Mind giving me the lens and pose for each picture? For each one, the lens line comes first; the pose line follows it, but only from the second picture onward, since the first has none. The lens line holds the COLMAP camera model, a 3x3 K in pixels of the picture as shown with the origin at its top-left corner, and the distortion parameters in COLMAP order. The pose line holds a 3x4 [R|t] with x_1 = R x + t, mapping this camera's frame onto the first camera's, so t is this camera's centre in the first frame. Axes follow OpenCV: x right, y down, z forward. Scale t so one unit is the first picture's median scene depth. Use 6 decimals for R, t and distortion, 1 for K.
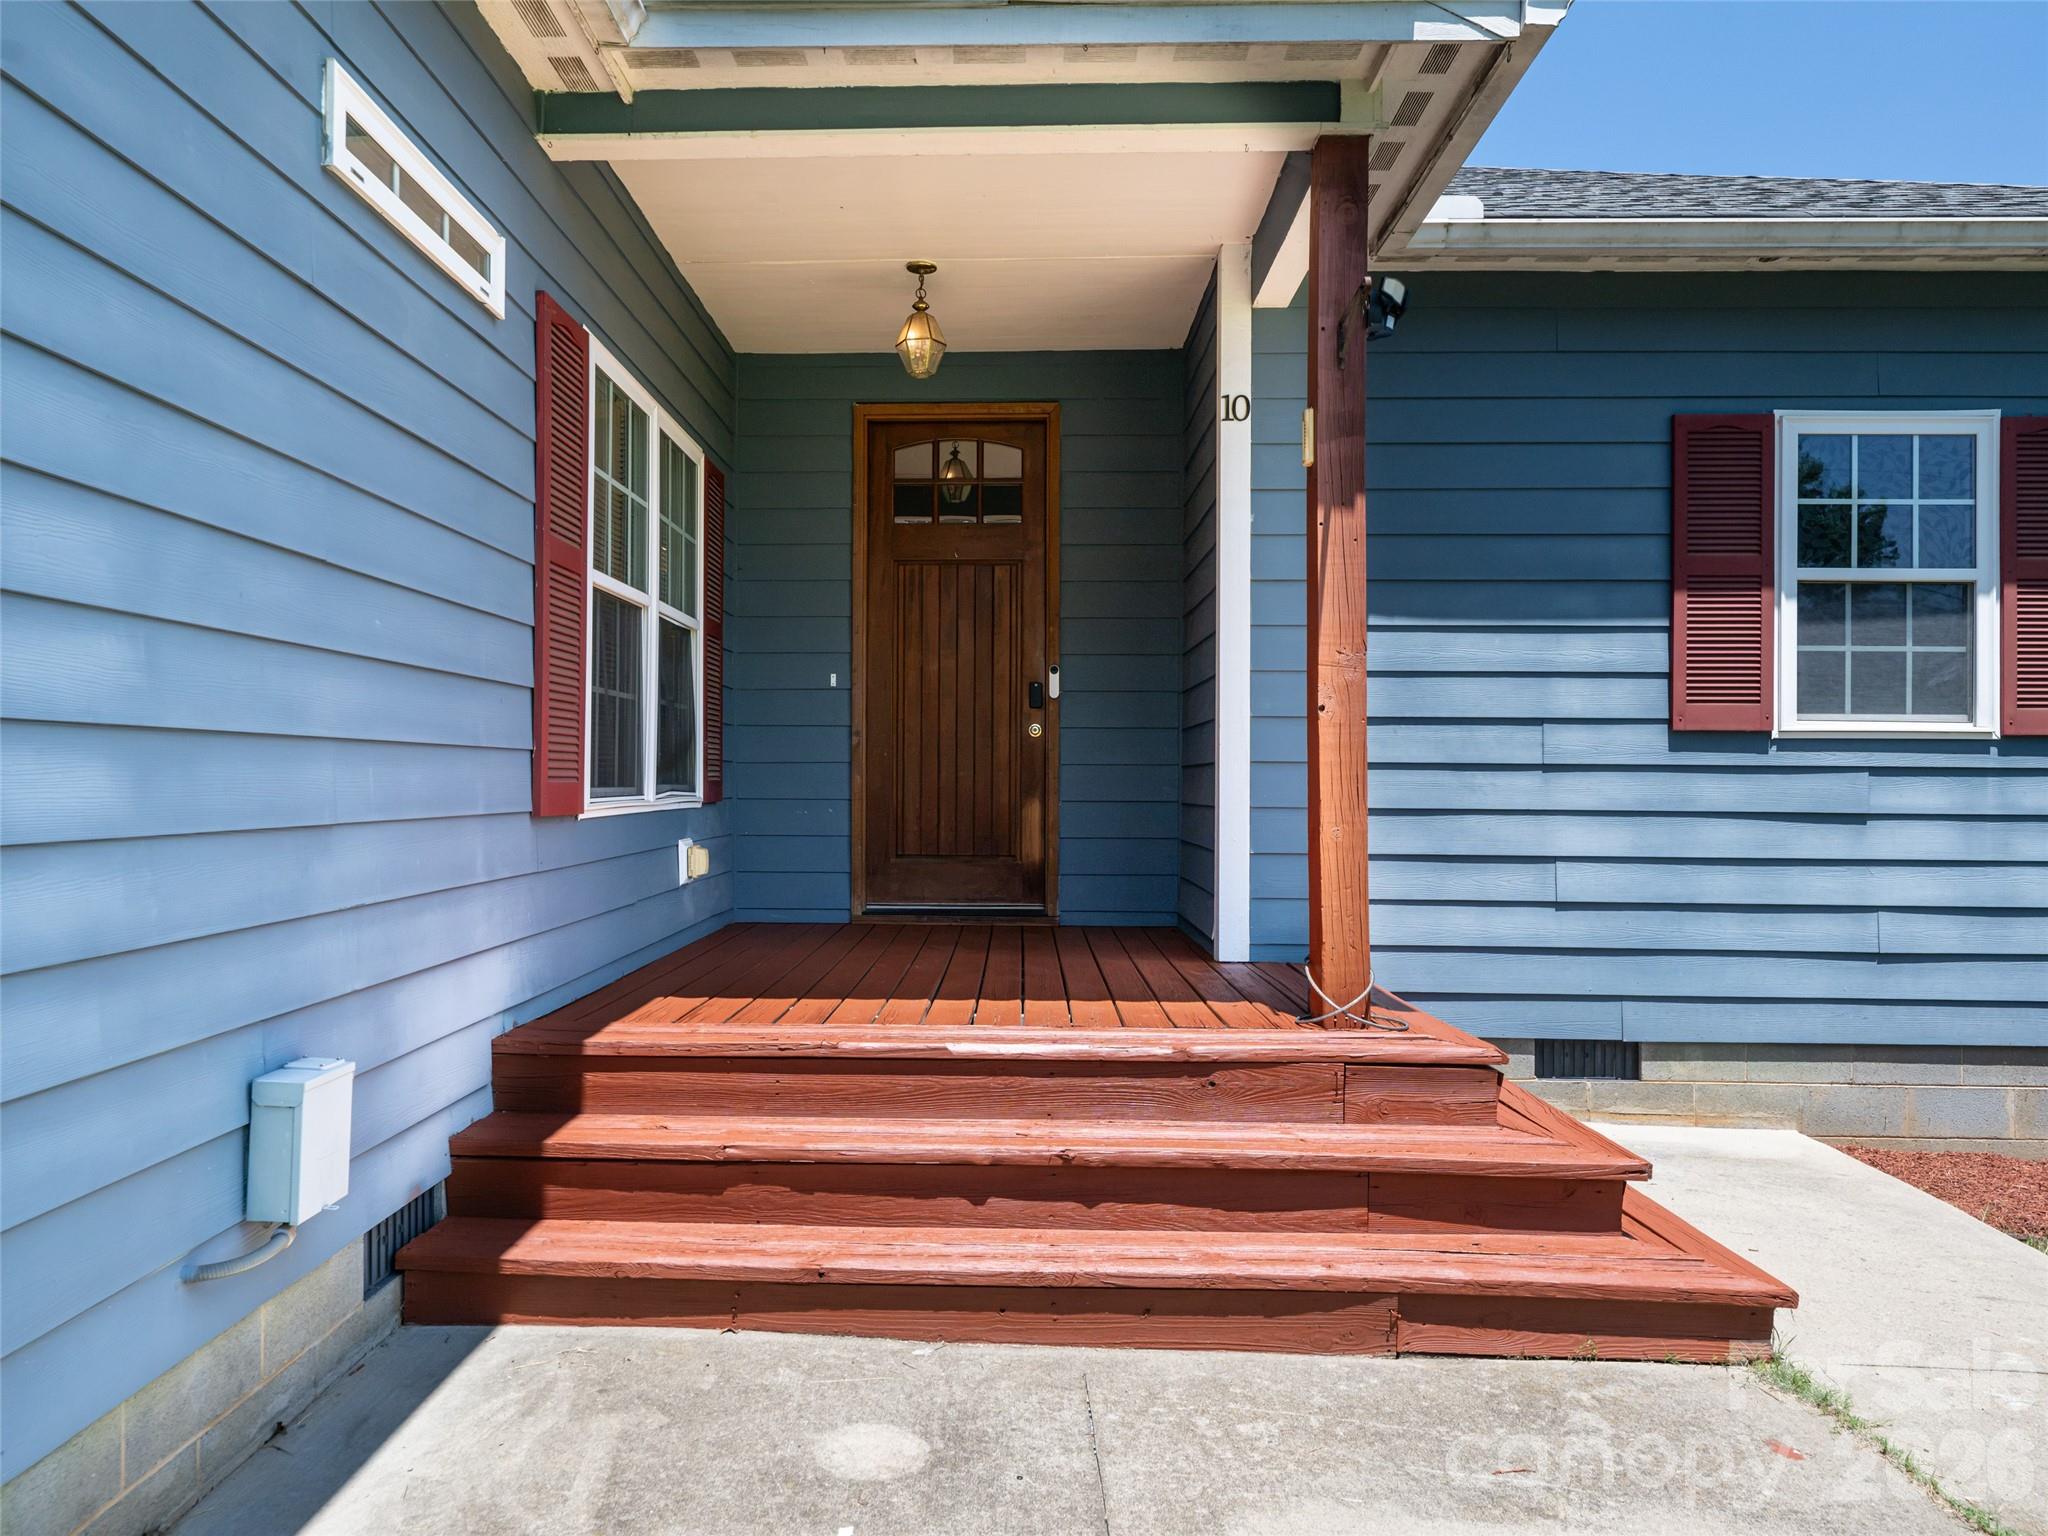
lens RADIAL K [[1342.0, 0, 967.0], [0, 1342.0, 763.2], [0, 0, 1]] dist [-0.001727, -0.003169]
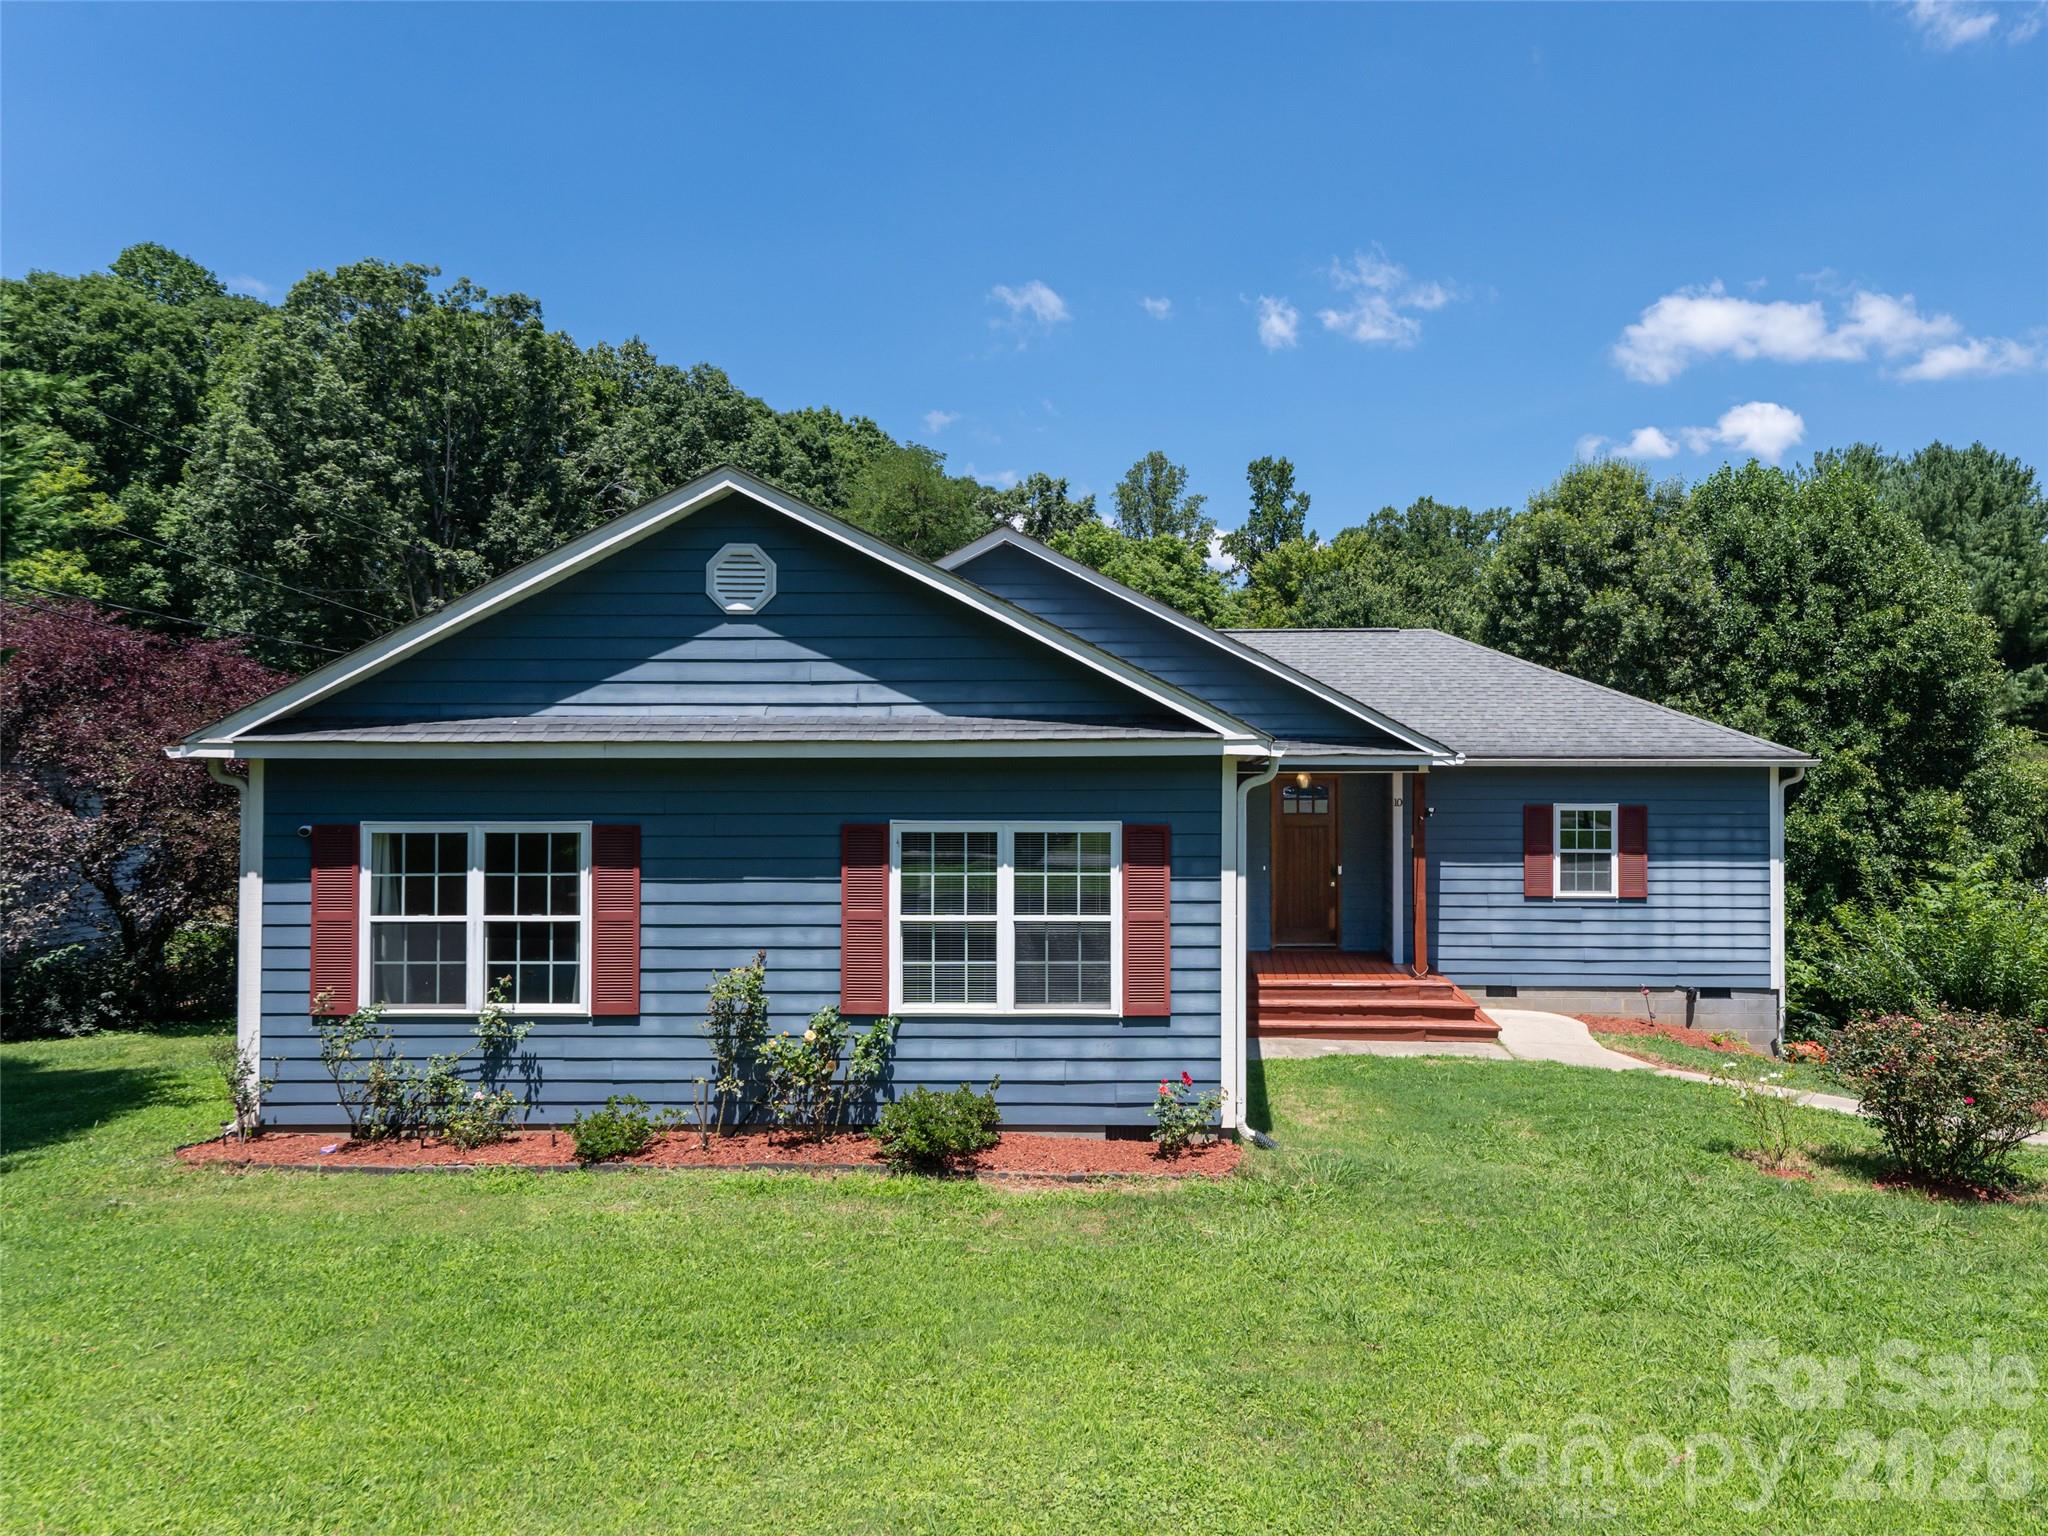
lens RADIAL K [[1285.5, 0, 1173.3], [0, 1285.5, 755.7], [0, 0, 1]] dist [0.014574, -0.003272]
pose [[0.999956, -0.007917, -0.005088, -0.363728], [0.007878, 0.999940, -0.007589, -0.369653], [0.005147, 0.007549, 0.999958, -2.340912]]
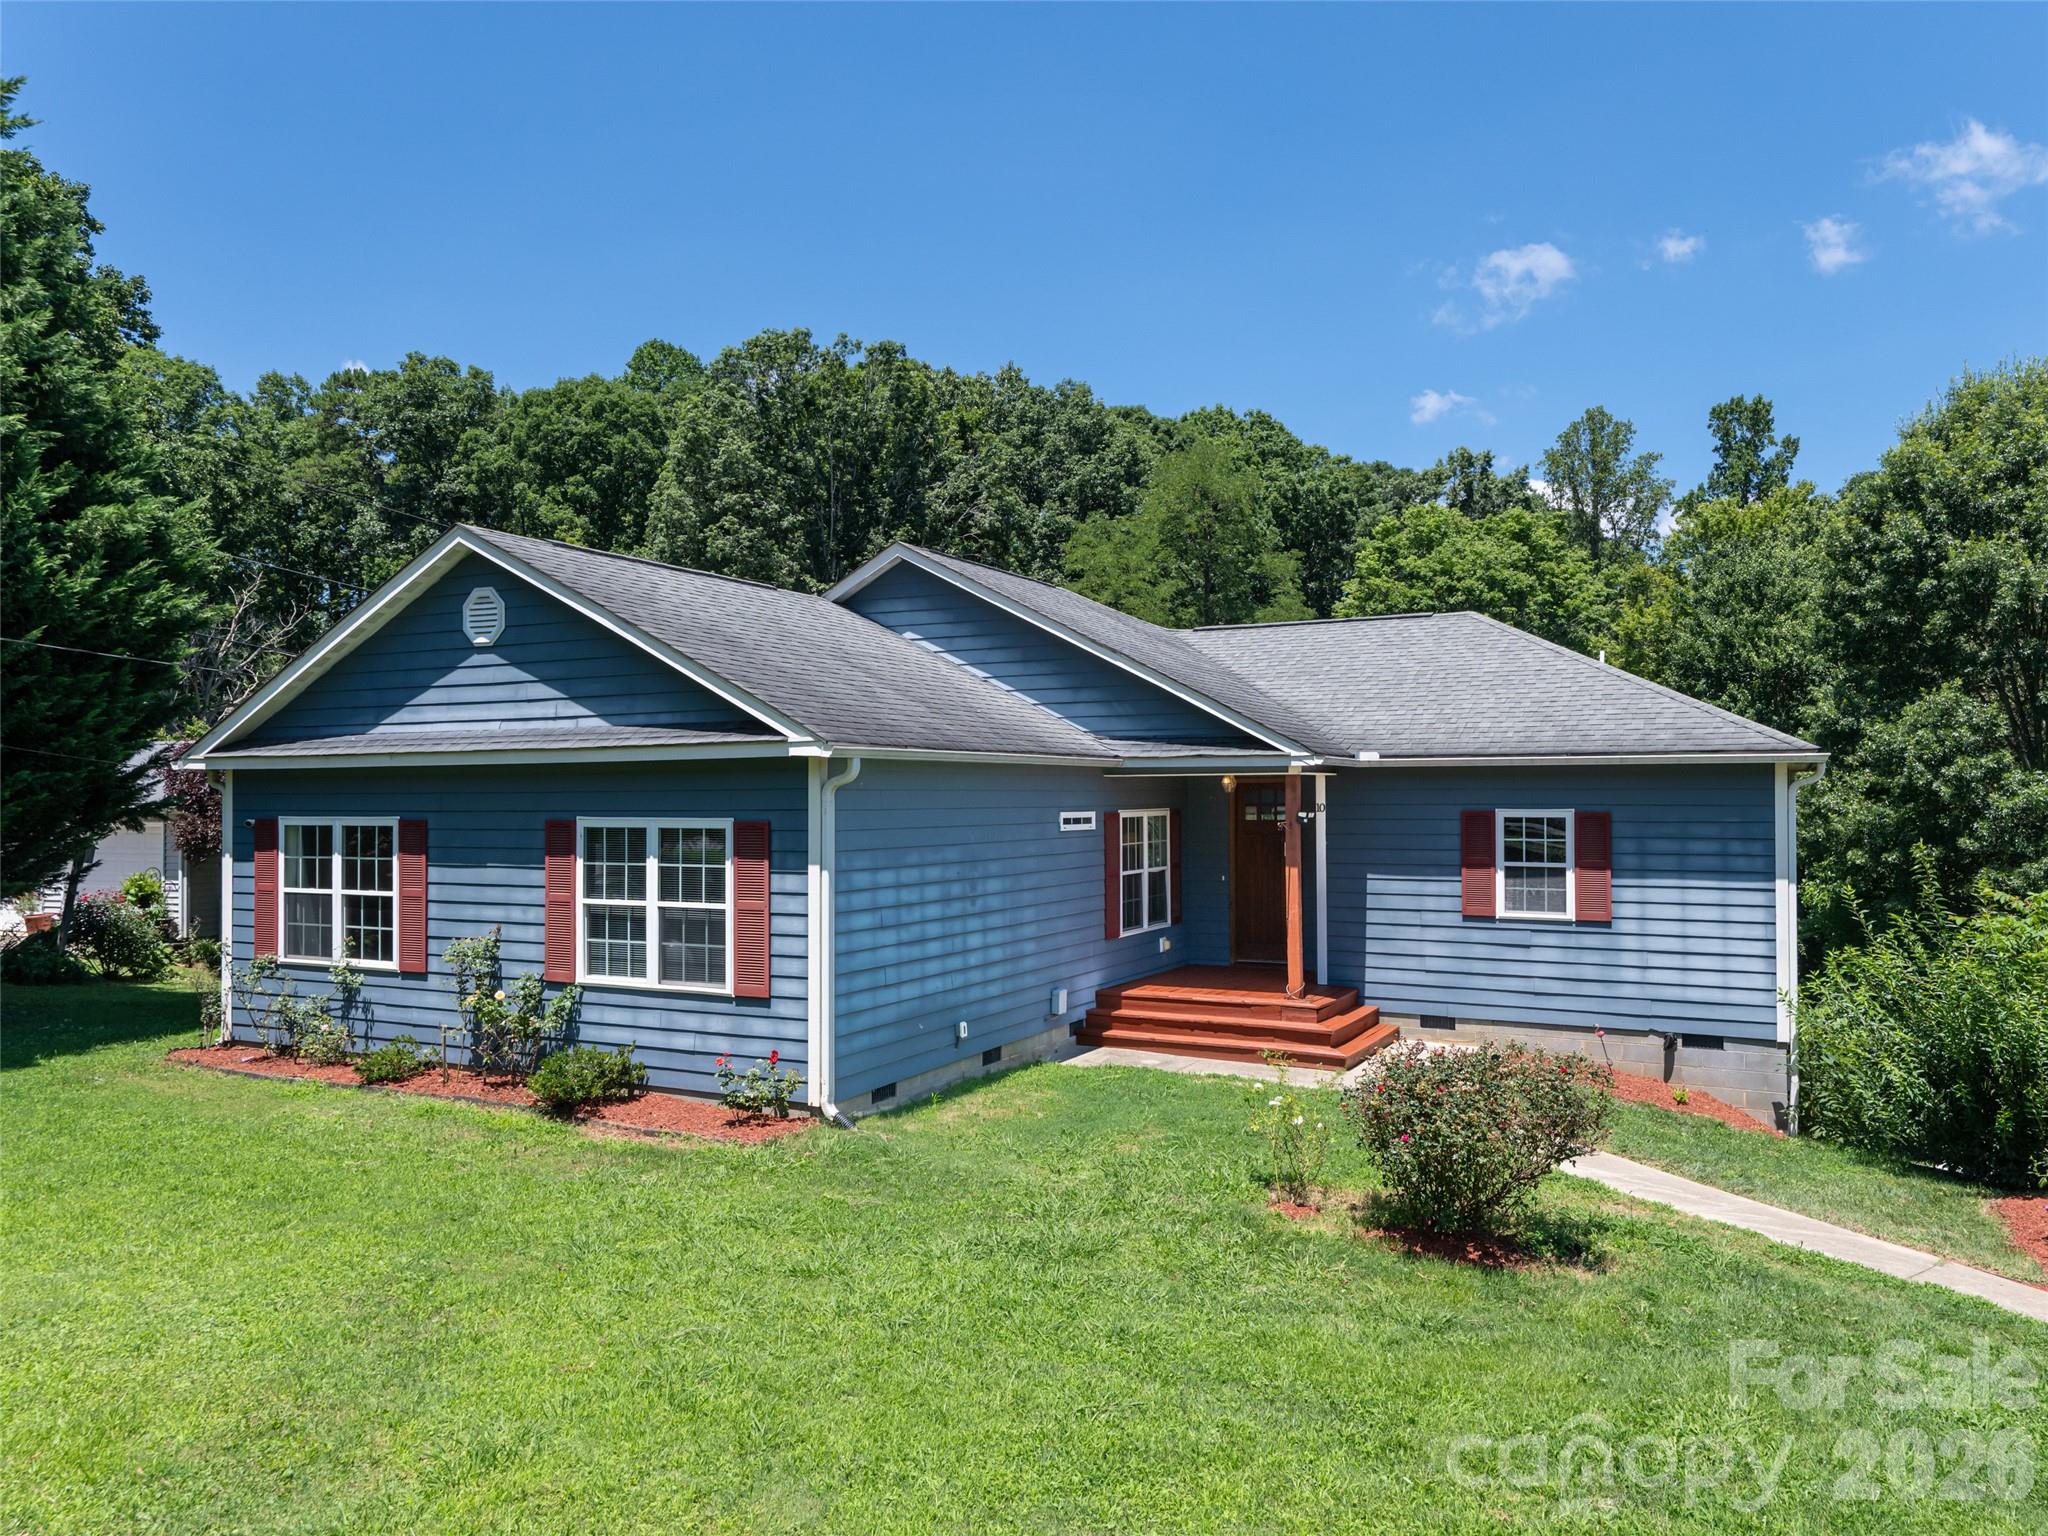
lens RADIAL K [[1390.2, 0, 1036.7], [0, 1390.2, 767.9], [0, 0, 1]] dist [0.016075, 0.002354]
pose [[0.901593, -0.019201, -0.432160, 1.026946], [0.015227, 0.999804, -0.012654, -0.331724], [0.432318, 0.004829, 0.901708, -2.257801]]
